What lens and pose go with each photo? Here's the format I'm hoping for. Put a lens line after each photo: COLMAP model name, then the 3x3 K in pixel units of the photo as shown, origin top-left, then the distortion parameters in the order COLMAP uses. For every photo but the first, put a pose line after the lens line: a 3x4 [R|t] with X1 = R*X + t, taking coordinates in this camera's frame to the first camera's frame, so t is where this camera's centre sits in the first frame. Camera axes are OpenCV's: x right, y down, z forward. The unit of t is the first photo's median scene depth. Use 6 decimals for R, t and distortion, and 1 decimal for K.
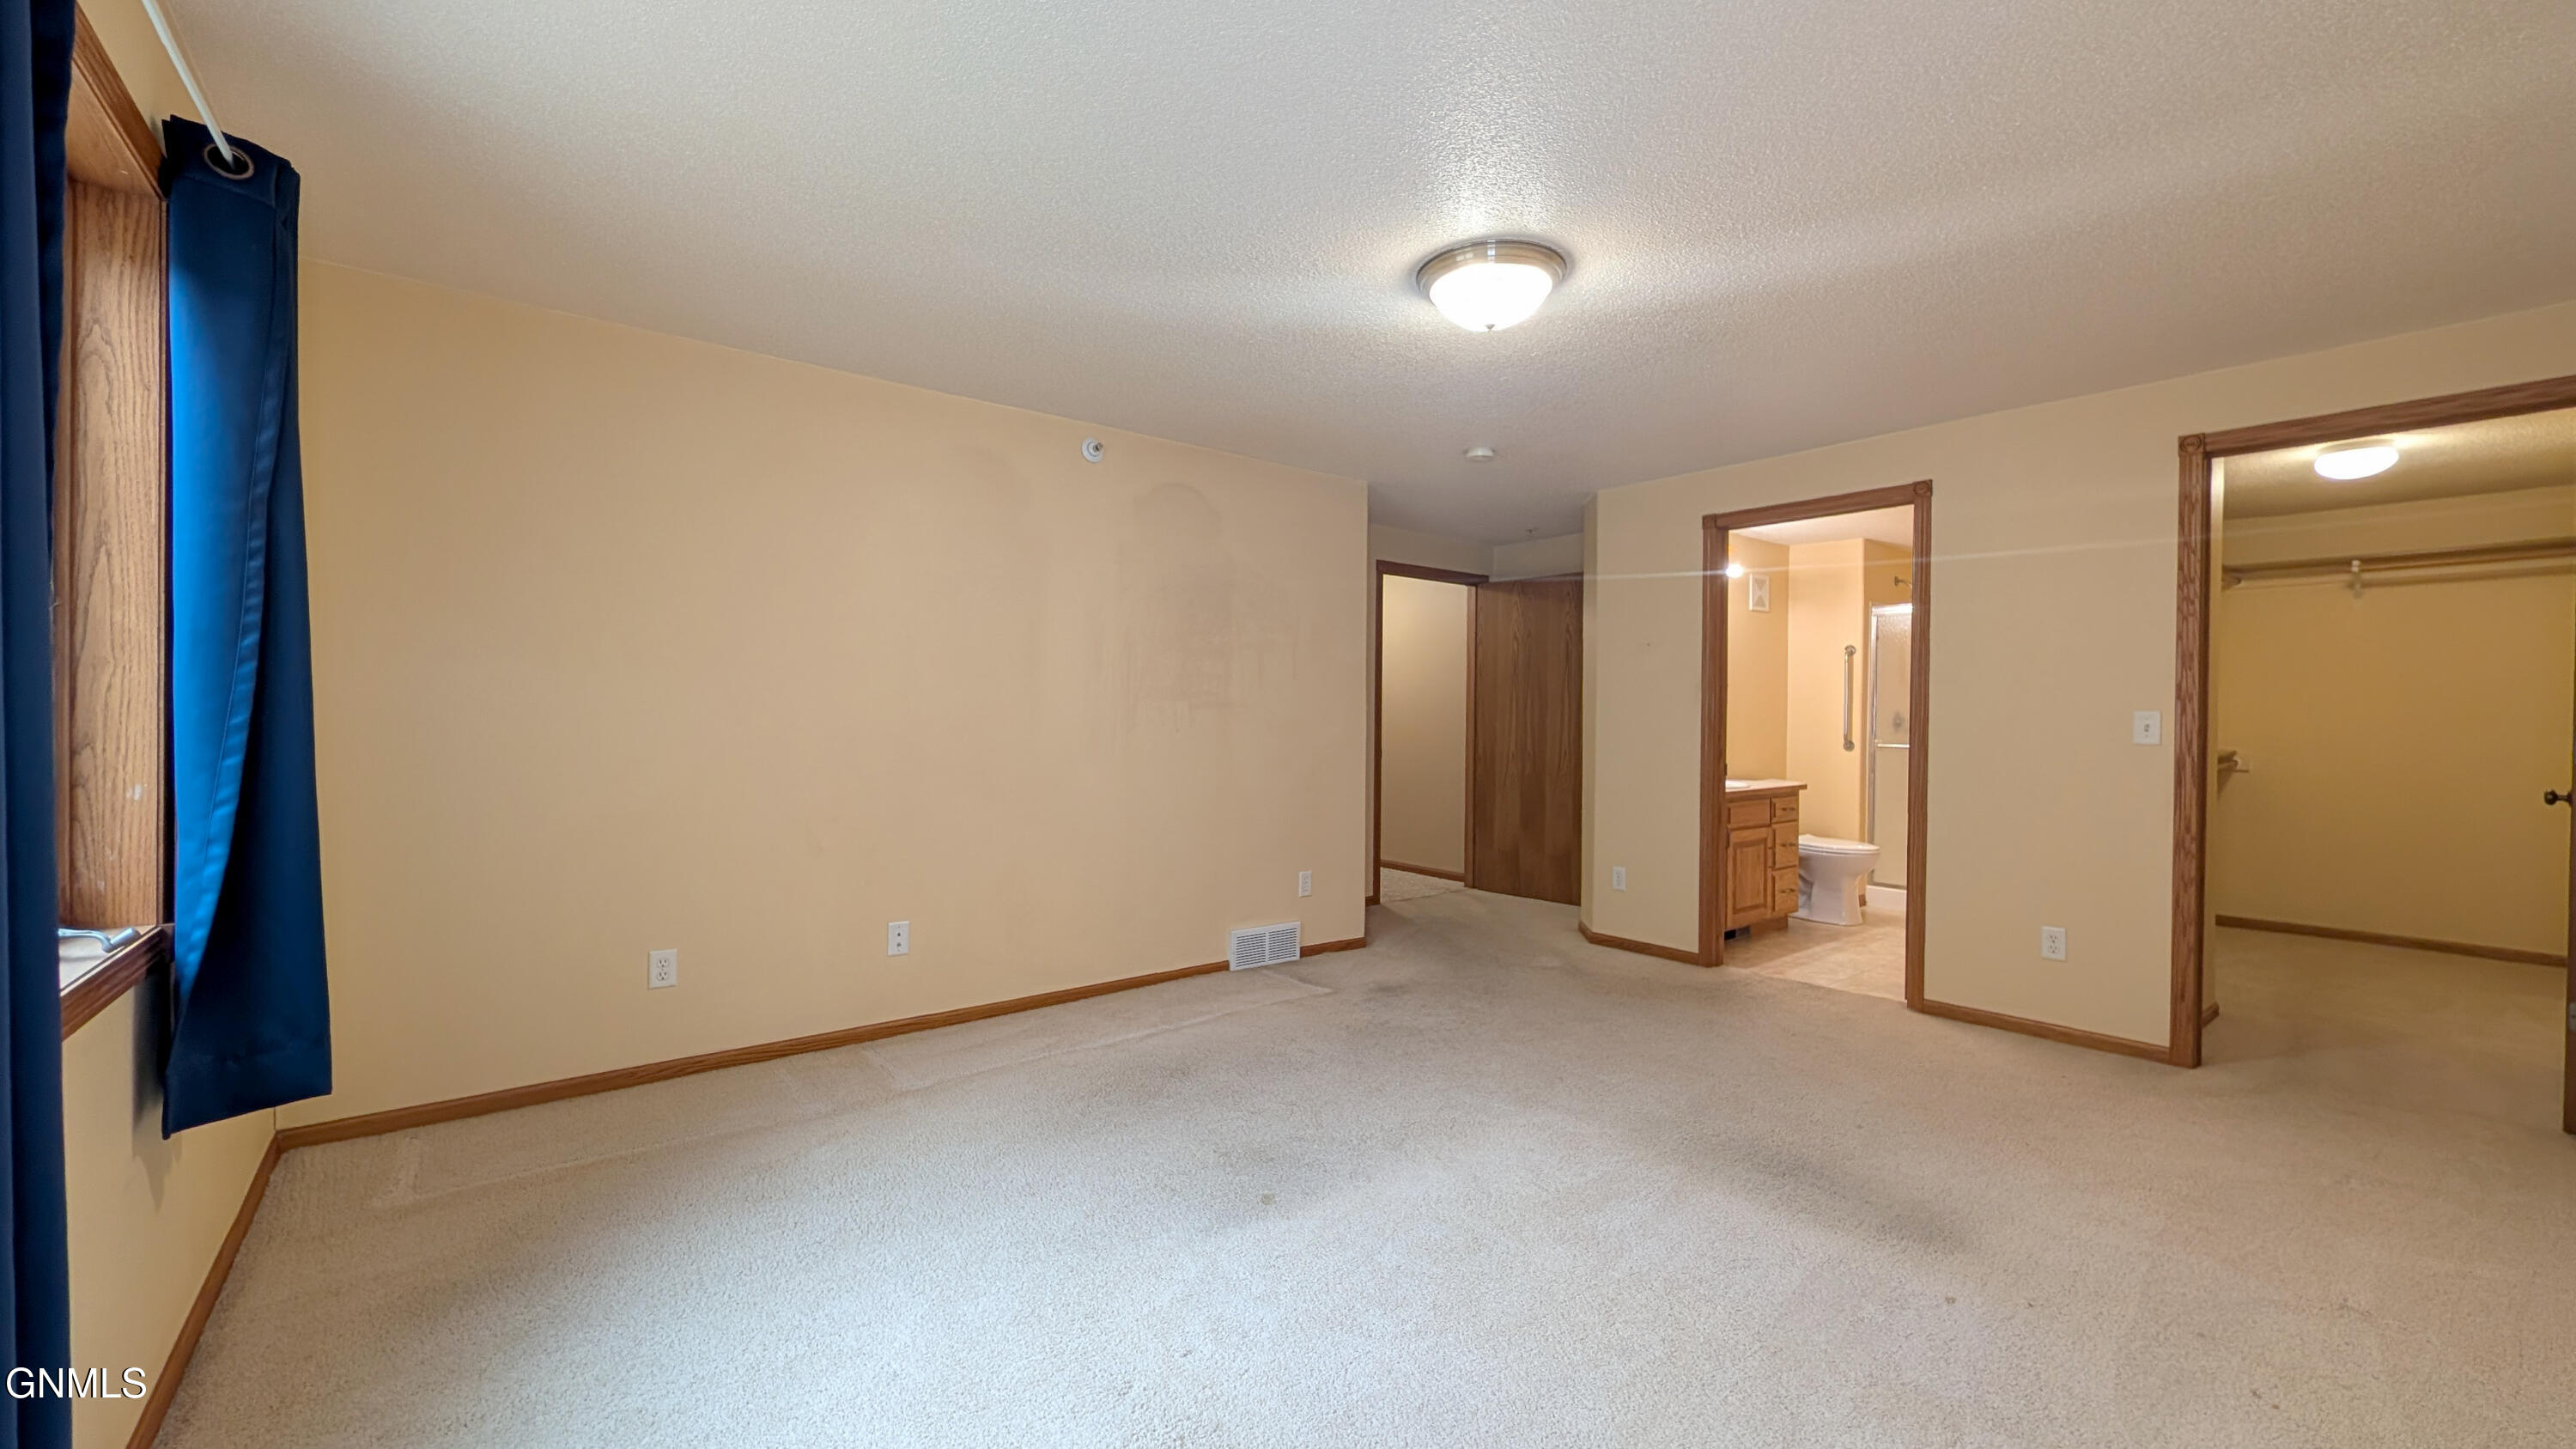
lens RADIAL K [[992.1, 0, 1271.0], [0, 992.1, 721.7], [0, 0, 1]] dist [0.006505, -0.000051]
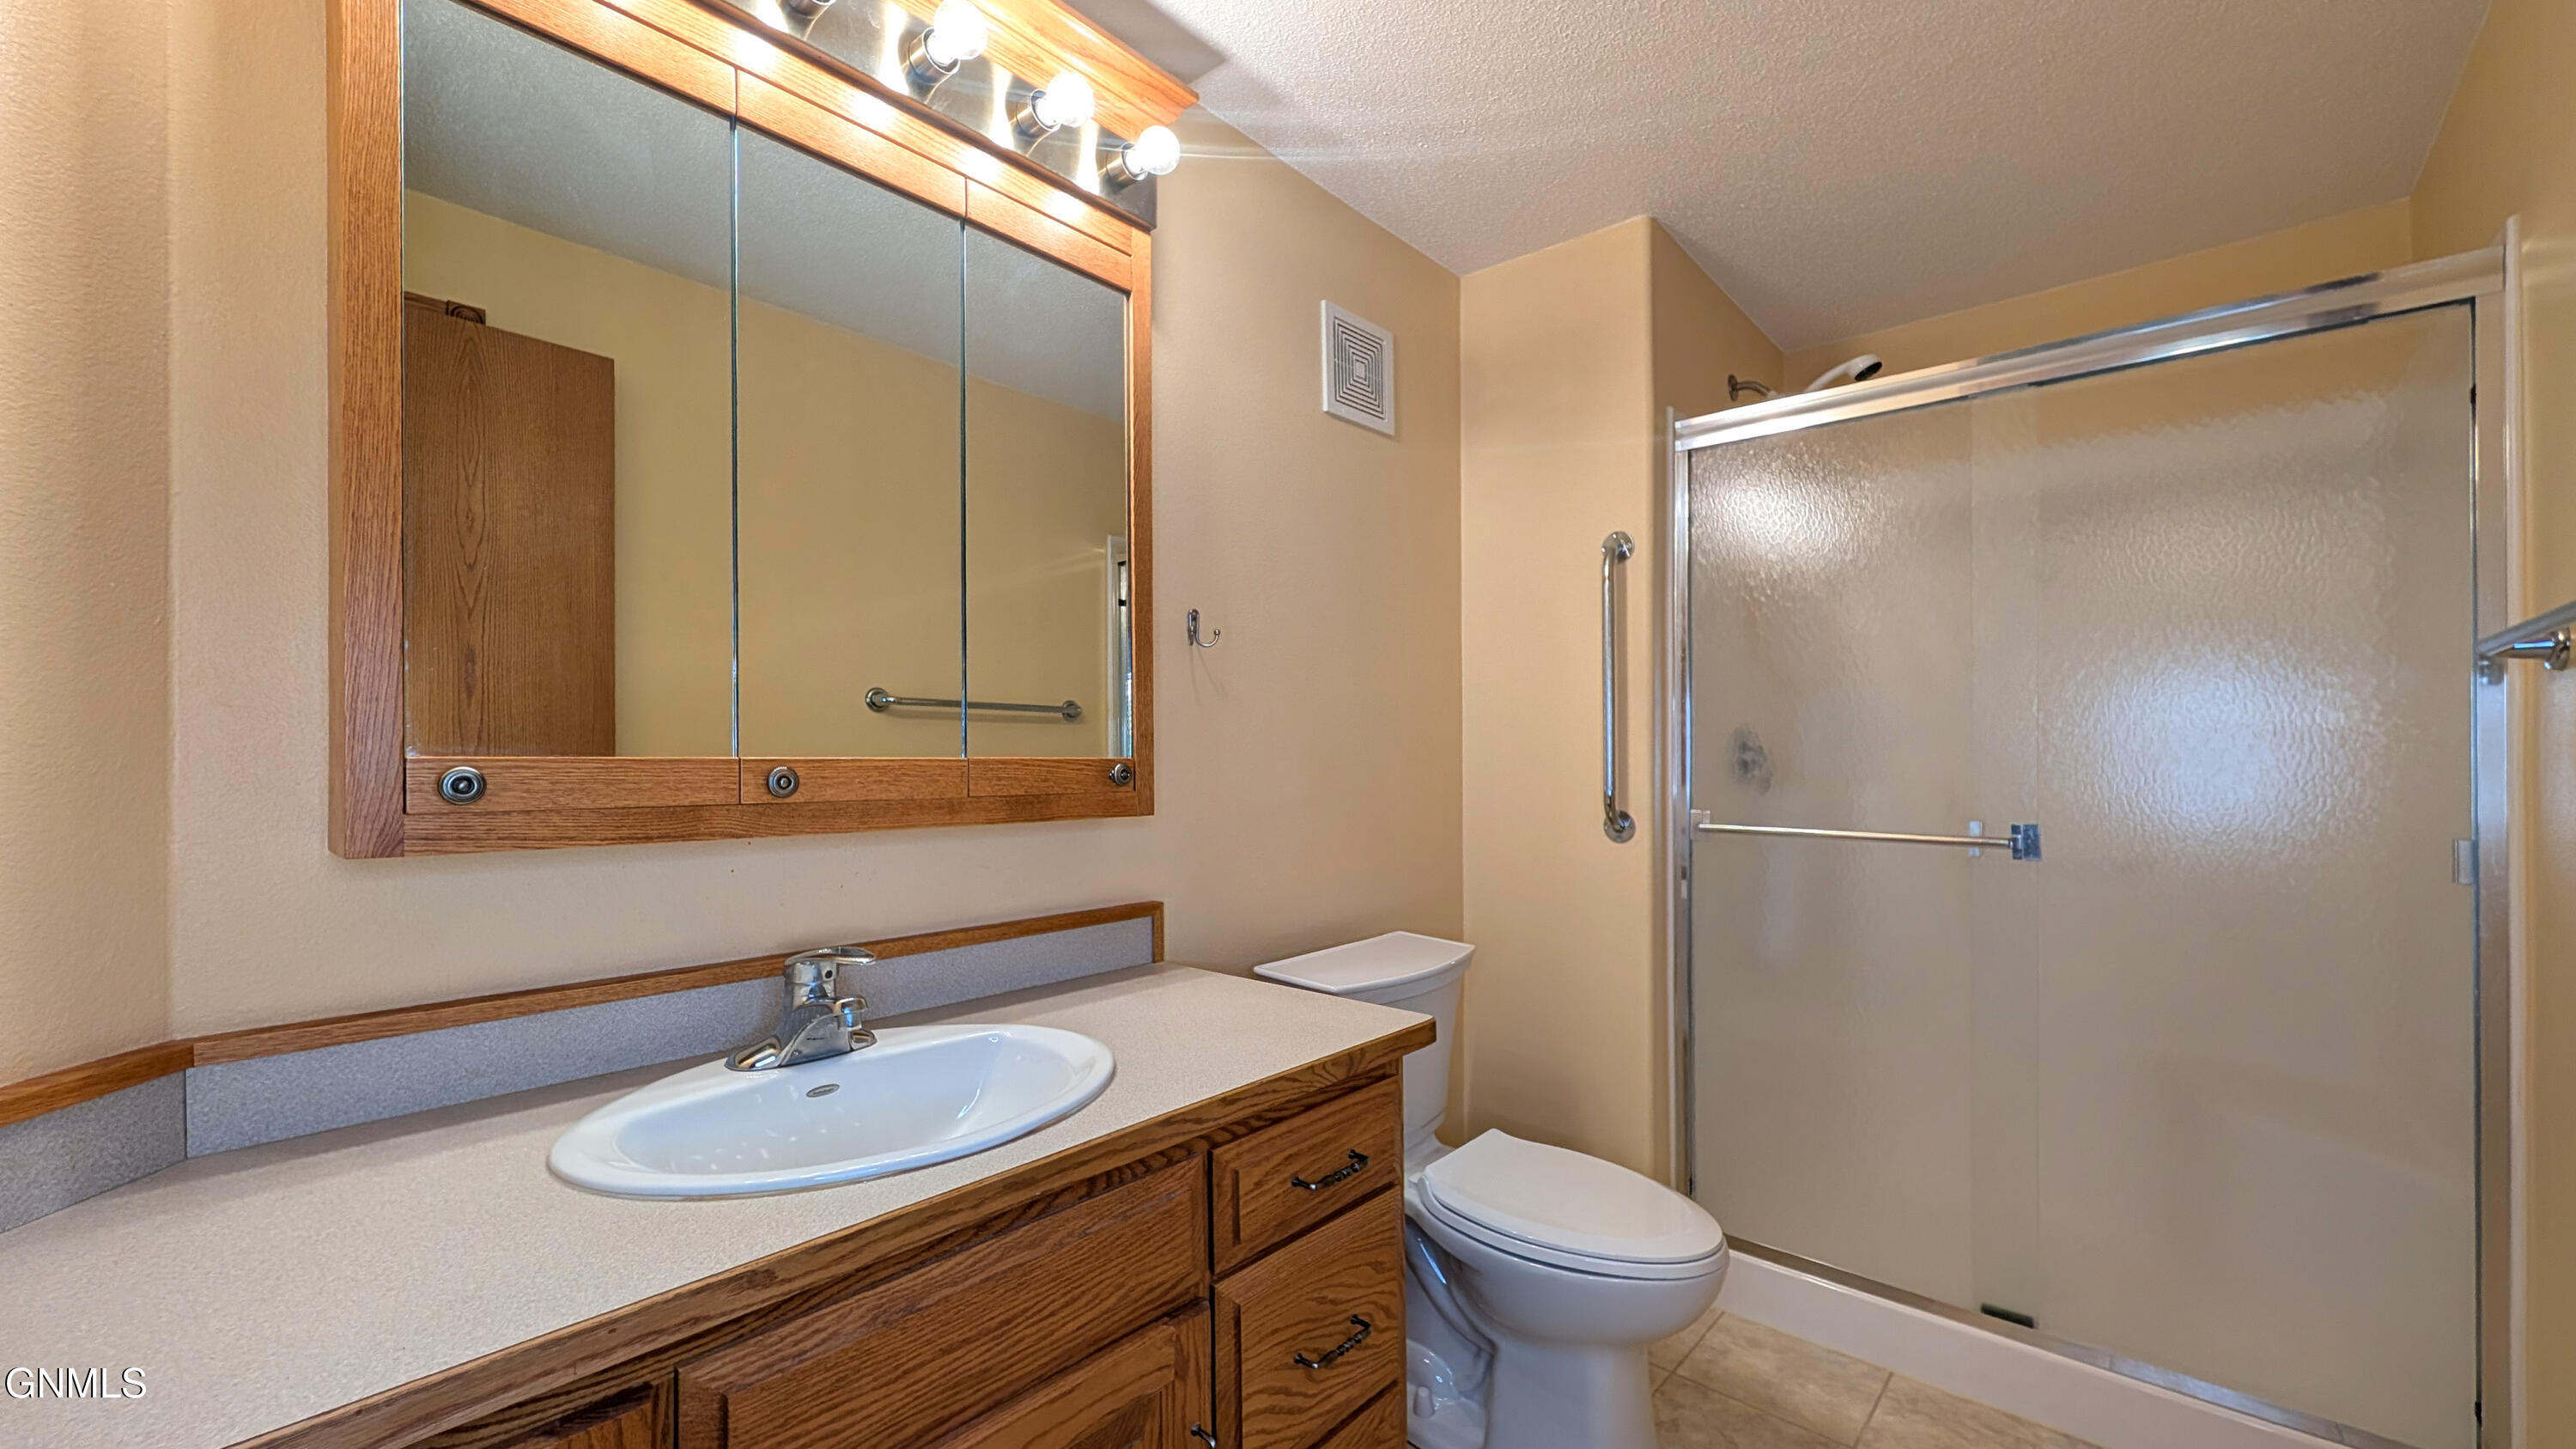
lens RADIAL K [[992.1, 0, 1285.3], [0, 992.1, 736.4], [0, 0, 1]] dist [0.006505, -0.000051]
pose [[0.984622, -0.003545, 0.174662, 0.408466], [0.008457, 0.999589, -0.027390, 0.001881], [-0.174494, 0.028446, 0.984247, 0.682913]]
